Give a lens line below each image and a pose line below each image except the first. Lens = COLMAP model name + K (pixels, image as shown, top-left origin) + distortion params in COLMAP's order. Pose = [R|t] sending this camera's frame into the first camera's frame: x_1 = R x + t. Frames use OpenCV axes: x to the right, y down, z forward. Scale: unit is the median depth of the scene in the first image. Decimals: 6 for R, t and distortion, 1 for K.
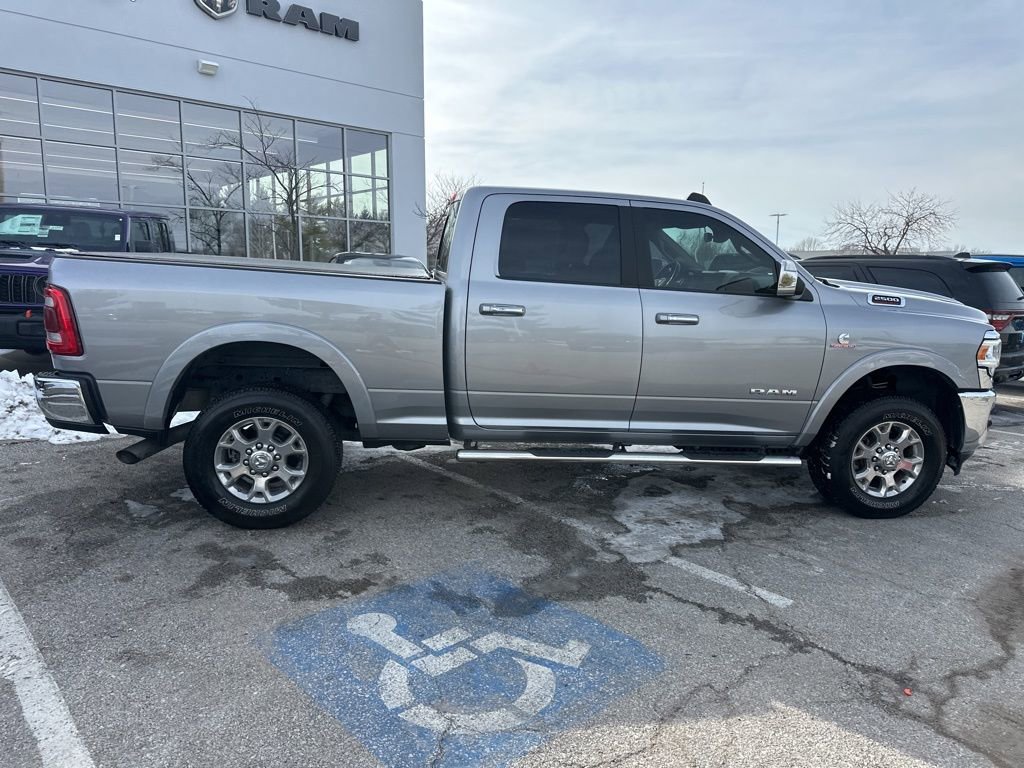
lens RADIAL K [[717.9, 0, 510.0], [0, 717.9, 365.9], [0, 0, 1]] dist [0.060187, -0.080430]
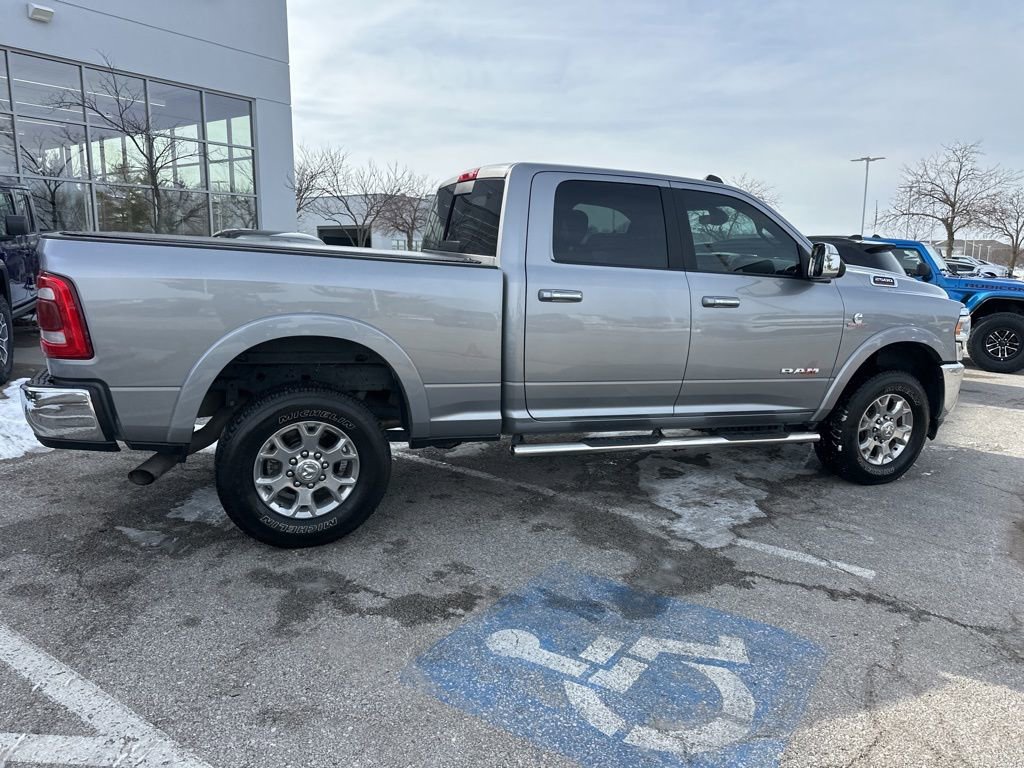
lens RADIAL K [[720.9, 0, 510.1], [0, 720.9, 367.6], [0, 0, 1]] dist [0.038579, -0.044038]
pose [[0.974207, -0.035041, 0.222918, -0.280175], [0.028007, 0.999007, 0.034637, -0.017015], [-0.223911, -0.027500, 0.974222, 0.084070]]
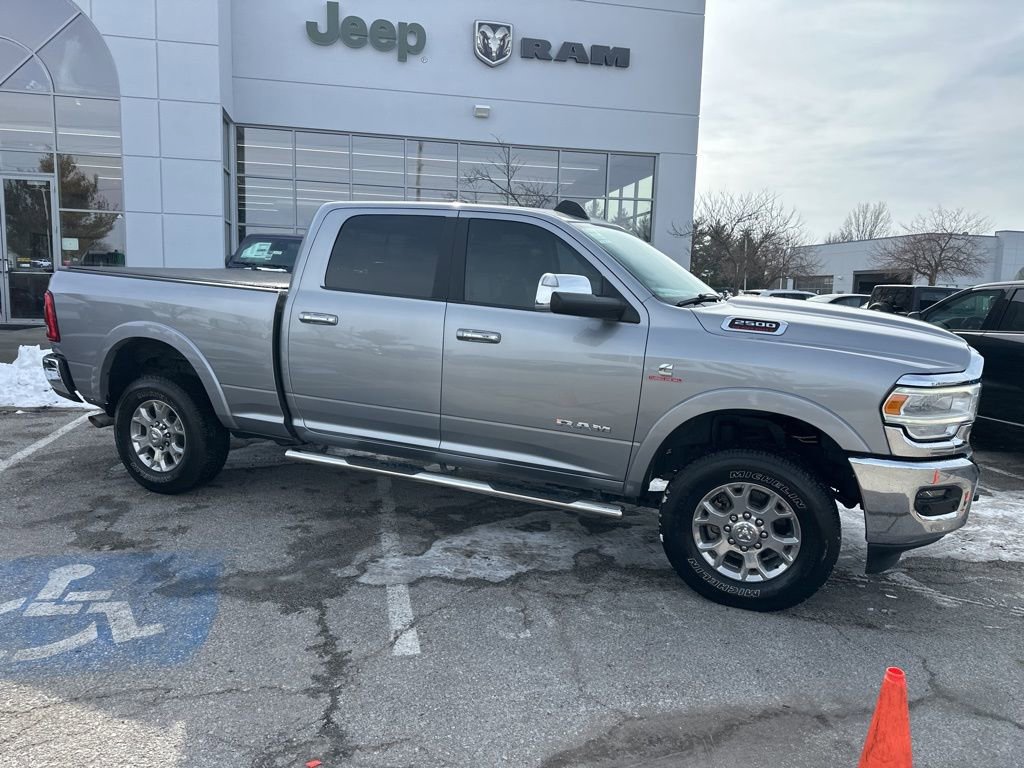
lens RADIAL K [[716.1, 0, 512.1], [0, 716.1, 373.0], [0, 0, 1]] dist [0.045460, -0.055490]
pose [[0.864975, 0.068155, -0.497165, 0.731595], [-0.078939, 0.996879, -0.000680, -0.020455], [0.495568, 0.039834, 0.867656, 0.224390]]
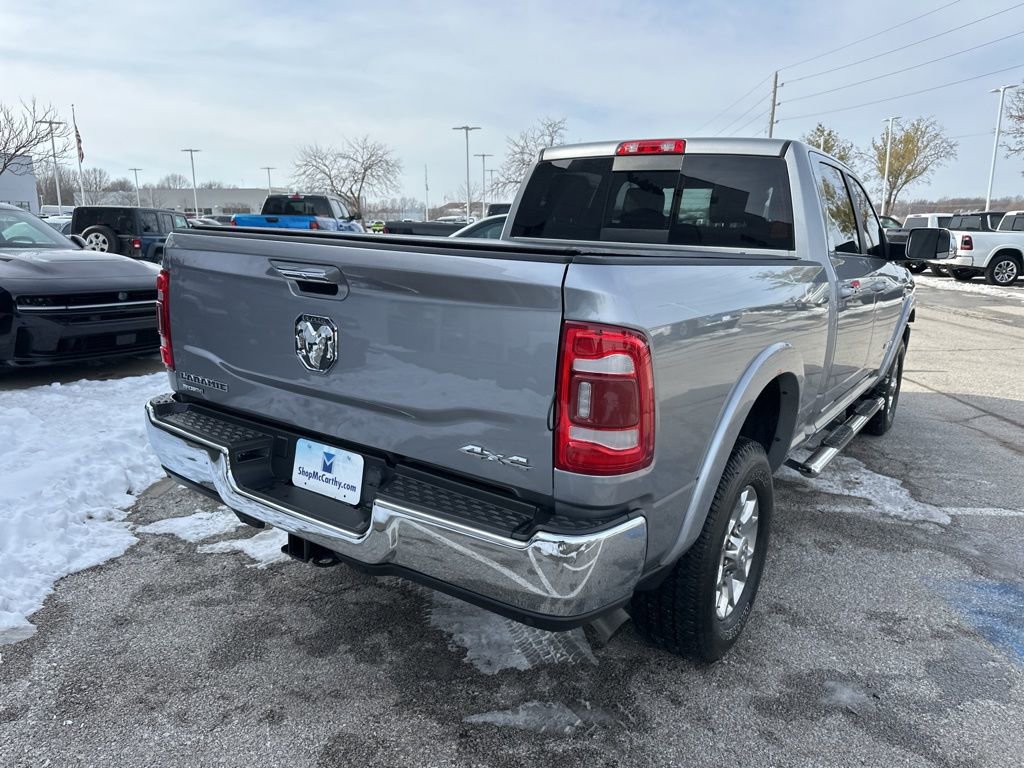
lens RADIAL K [[720.4, 0, 511.9], [0, 720.4, 377.5], [0, 0, 1]] dist [0.036642, -0.044274]
pose [[0.684566, -0.166860, 0.709596, -0.882619], [0.096795, 0.985636, 0.138390, -0.131755], [-0.722495, -0.026052, 0.690885, 0.660386]]
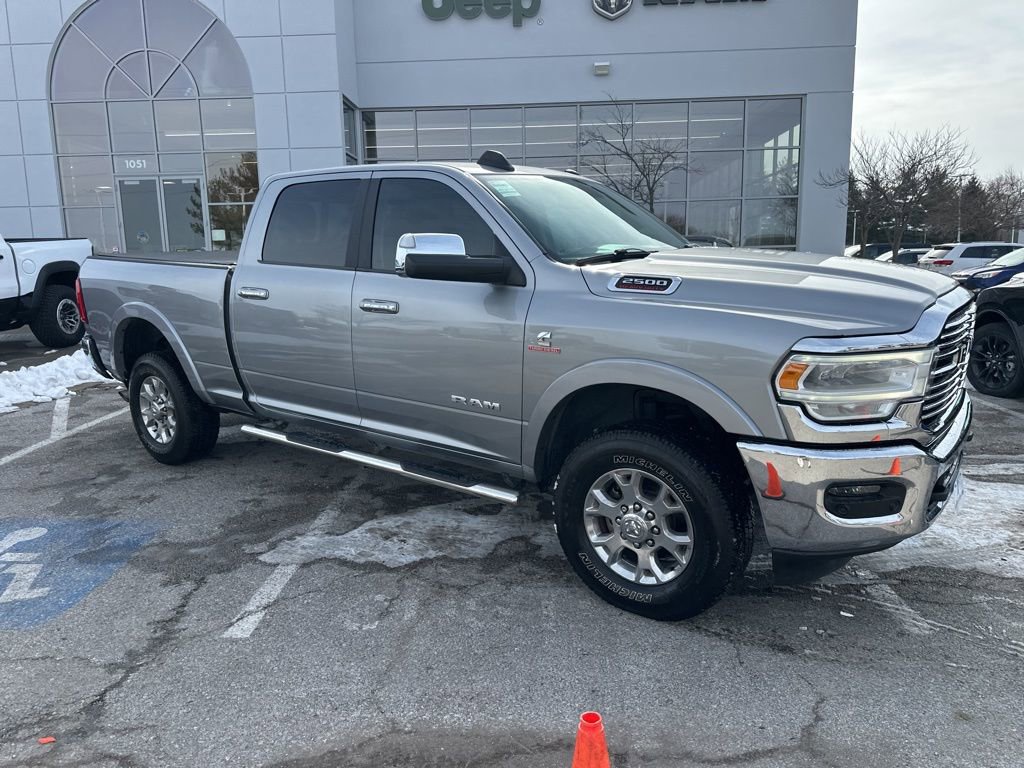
lens RADIAL K [[720.4, 0, 511.9], [0, 720.4, 377.5], [0, 0, 1]] dist [0.036642, -0.044274]
pose [[0.710250, 0.084522, -0.698857, 0.960144], [-0.059576, 0.996421, 0.059963, -0.041202], [0.701424, -0.000954, 0.712743, 0.492578]]
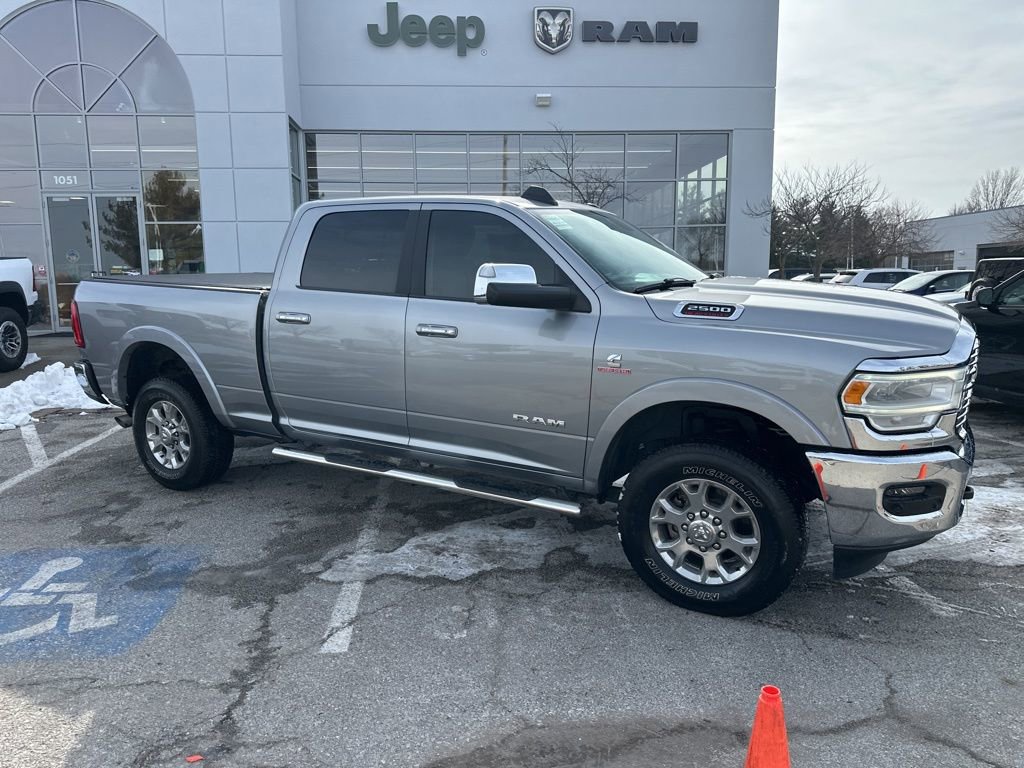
lens RADIAL K [[717.1, 0, 513.2], [0, 717.1, 379.8], [0, 0, 1]] dist [0.045782, -0.057275]
pose [[0.789695, 0.059727, -0.610585, 0.866551], [-0.053847, 0.998157, 0.027996, -0.033852], [0.611131, 0.010770, 0.791456, 0.342682]]
